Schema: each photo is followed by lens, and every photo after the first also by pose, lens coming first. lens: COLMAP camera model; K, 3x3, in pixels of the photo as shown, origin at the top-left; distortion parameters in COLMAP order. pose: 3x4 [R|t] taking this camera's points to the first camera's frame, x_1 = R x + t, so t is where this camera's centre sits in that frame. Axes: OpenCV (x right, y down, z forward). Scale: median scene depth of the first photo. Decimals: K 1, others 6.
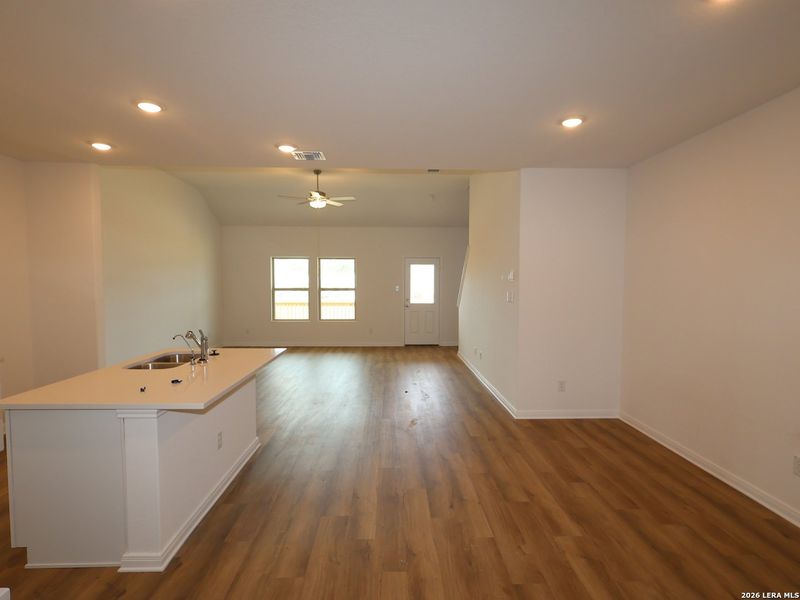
lens RADIAL K [[443.3, 0, 398.8], [0, 443.3, 300.3], [0, 0, 1]] dist [0.027849, 0.000191]
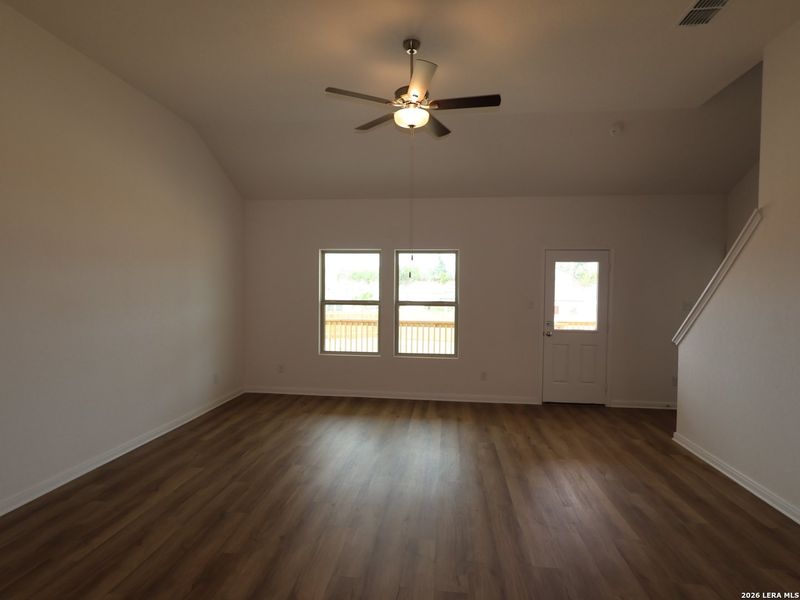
lens RADIAL K [[443.3, 0, 398.2], [0, 443.3, 298.4], [0, 0, 1]] dist [0.027849, 0.000191]
pose [[0.991227, 0.013637, -0.131465, -0.098689], [-0.016781, 0.999598, -0.022840, -0.017383], [0.131101, 0.024846, 0.991058, 0.407519]]
